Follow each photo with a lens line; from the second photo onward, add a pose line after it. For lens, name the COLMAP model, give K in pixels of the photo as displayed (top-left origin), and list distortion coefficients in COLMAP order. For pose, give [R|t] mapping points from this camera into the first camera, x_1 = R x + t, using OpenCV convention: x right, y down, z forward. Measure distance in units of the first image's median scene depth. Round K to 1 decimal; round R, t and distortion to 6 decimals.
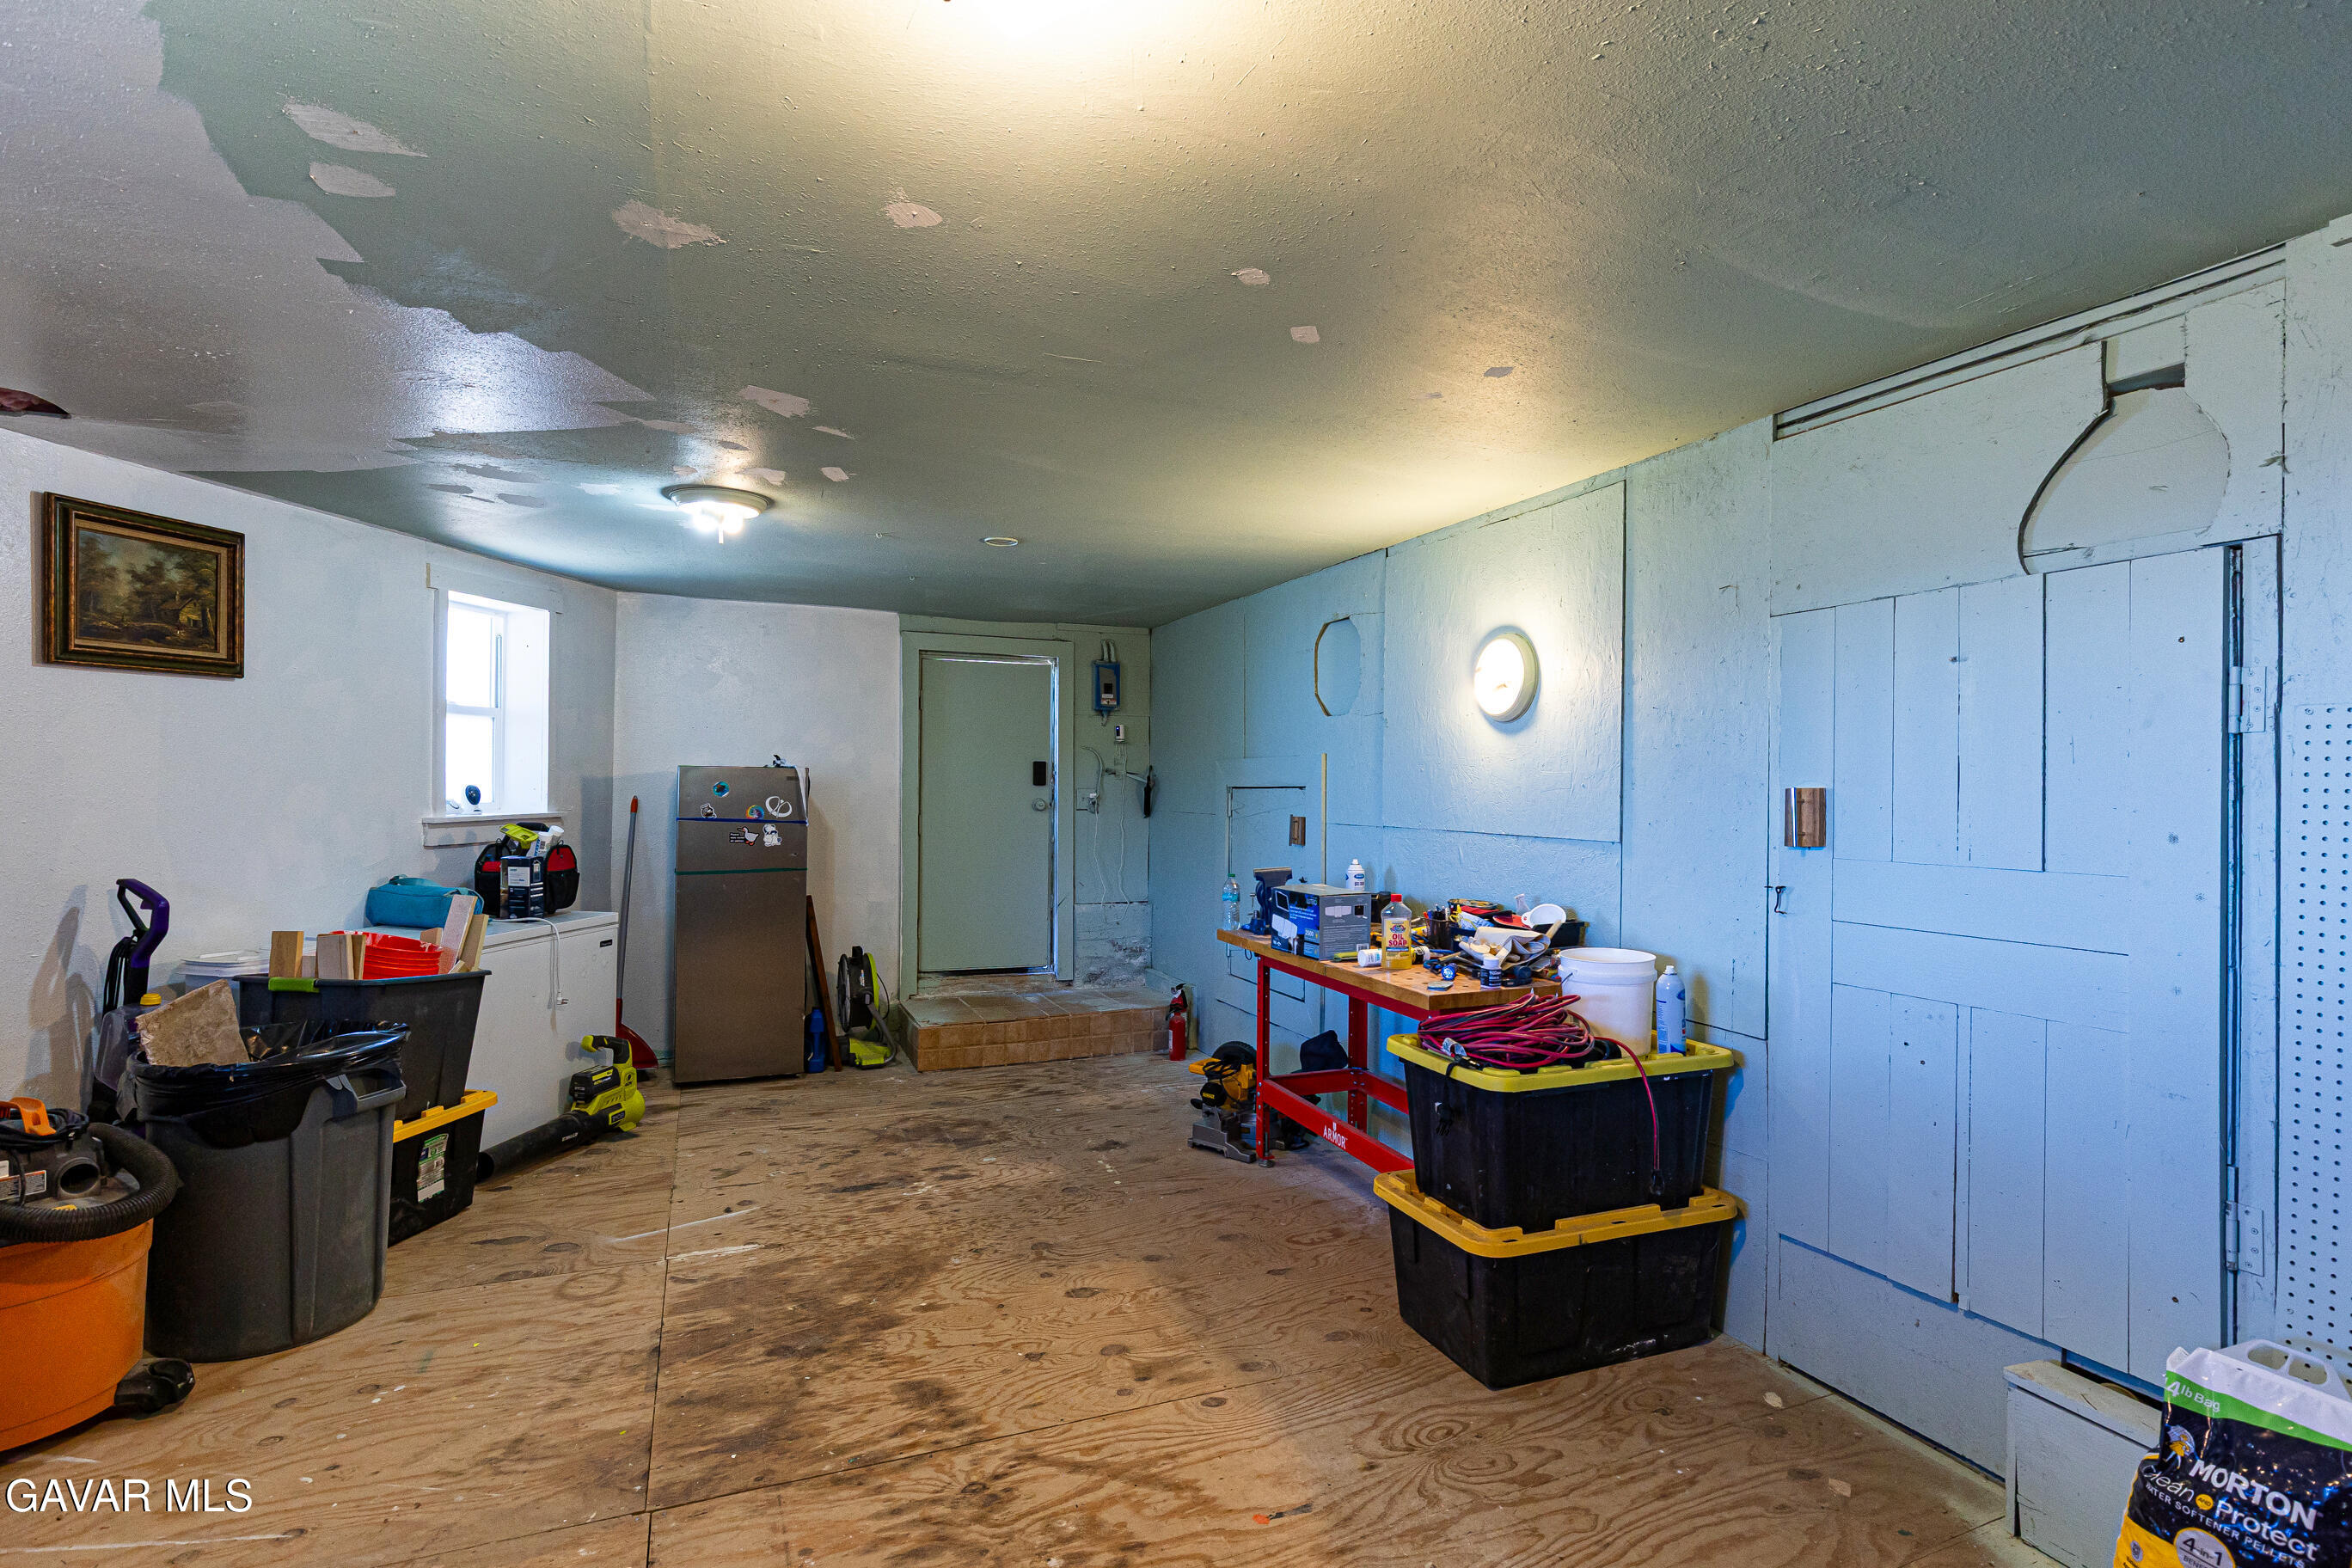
lens RADIAL K [[1180.1, 0, 1185.9], [0, 1180.1, 785.2], [0, 0, 1]] dist [0.000462, 0.000063]
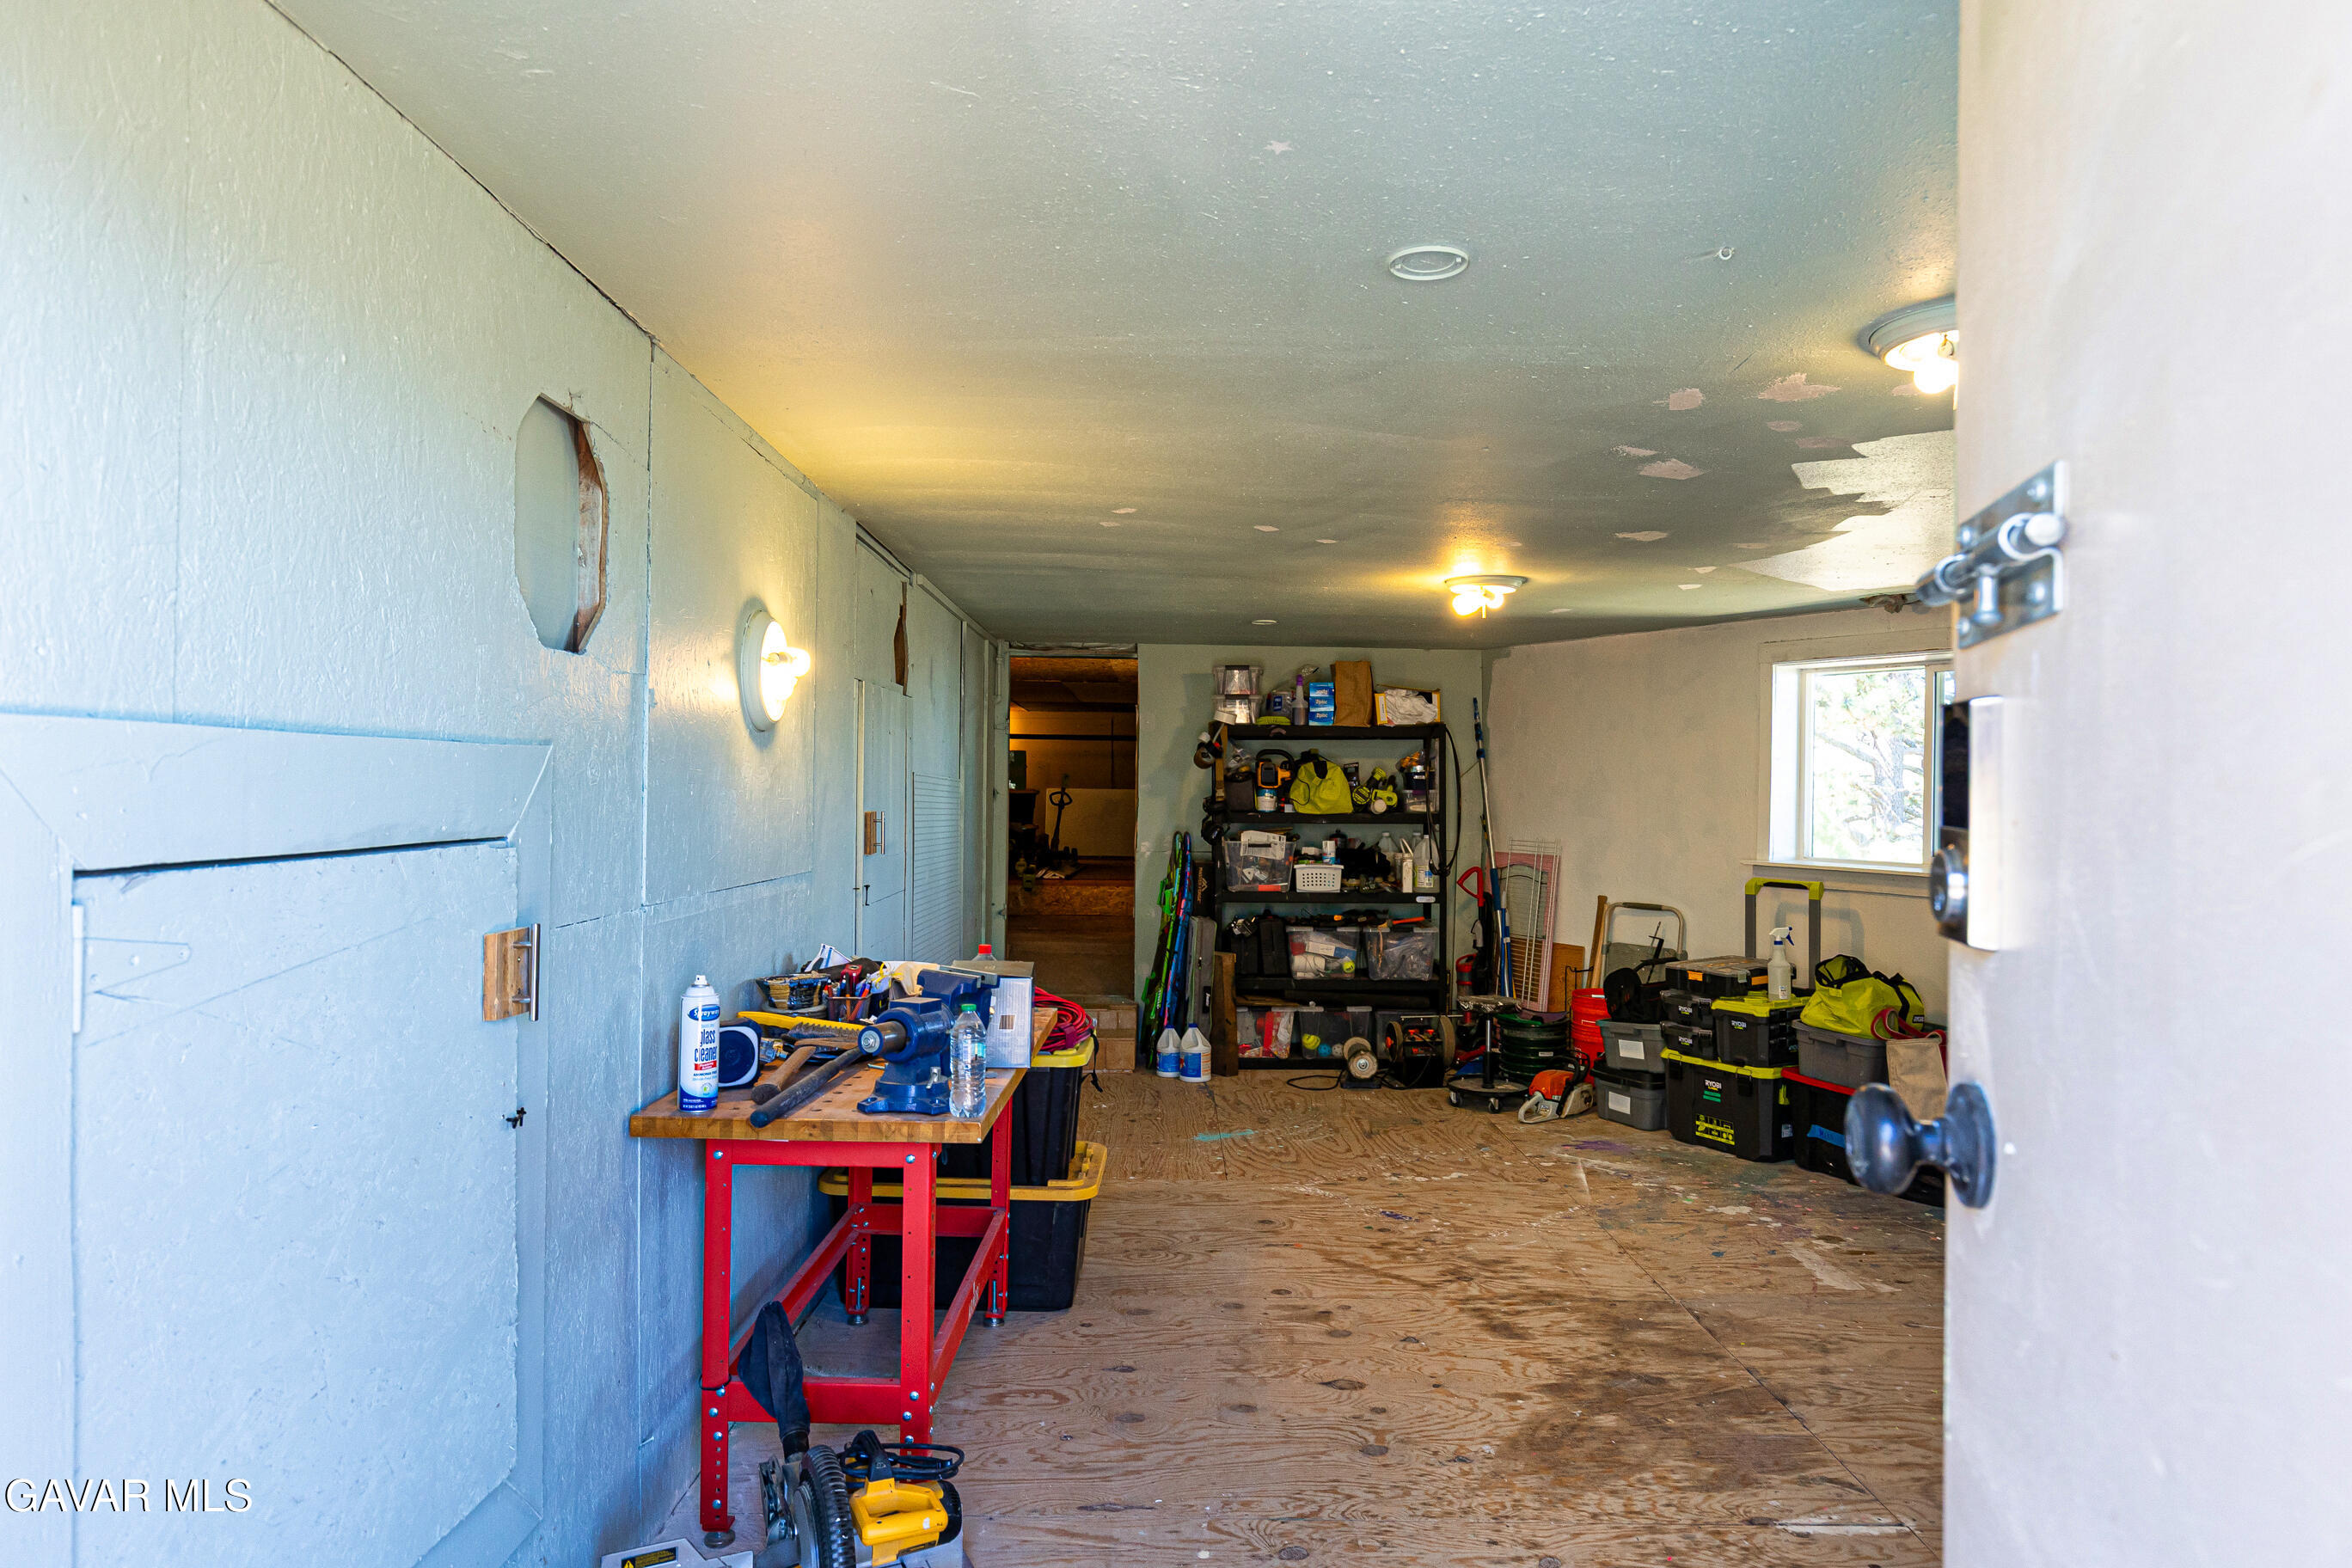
lens RADIAL K [[1422.8, 0, 1182.4], [0, 1422.8, 789.2], [0, 0, 1]] dist [0.001595, 0.000966]
pose [[-0.930246, -0.018466, 0.366470, -0.419704], [-0.020067, 0.999798, -0.000559, -0.031265], [-0.366386, -0.007874, -0.930430, 2.385061]]
